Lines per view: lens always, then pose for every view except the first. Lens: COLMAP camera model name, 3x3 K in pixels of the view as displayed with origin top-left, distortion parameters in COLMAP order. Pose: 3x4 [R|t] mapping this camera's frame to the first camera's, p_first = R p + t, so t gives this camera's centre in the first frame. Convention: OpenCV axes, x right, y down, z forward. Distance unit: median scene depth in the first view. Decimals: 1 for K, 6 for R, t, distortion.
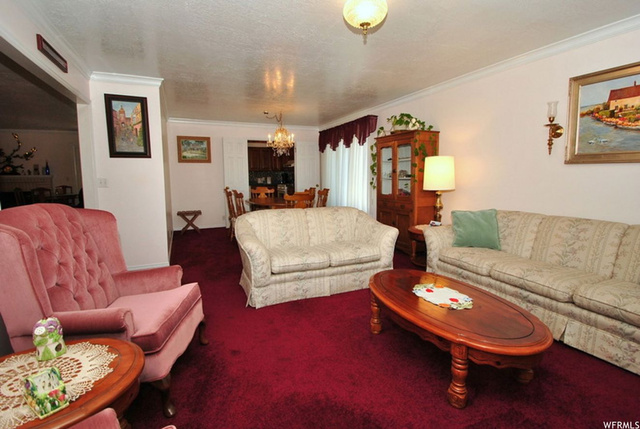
lens RADIAL K [[301.6, 0, 319.8], [0, 301.6, 214.9], [0, 0, 1]] dist [-0.034977, 0.000045]
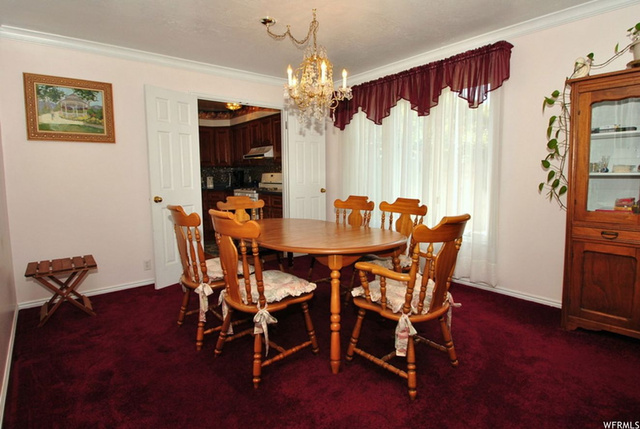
lens RADIAL K [[364.0, 0, 323.6], [0, 364.0, 214.4], [0, 0, 1]] dist [-0.030102, 0.000349]
pose [[0.970451, -0.031113, 0.239284, -0.221971], [0.036584, 0.999160, -0.018452, -0.056791], [-0.238509, 0.026660, 0.970774, 0.479319]]
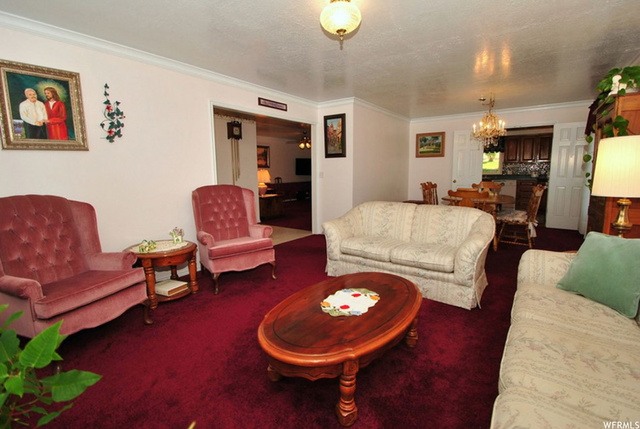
lens RADIAL K [[301.6, 0, 322.5], [0, 301.6, 211.2], [0, 0, 1]] dist [-0.034977, 0.000045]
pose [[0.486708, 0.115845, -0.865849, 0.390659], [-0.101694, 0.991943, 0.075552, -0.024889], [0.867625, 0.051280, 0.494567, 0.150100]]
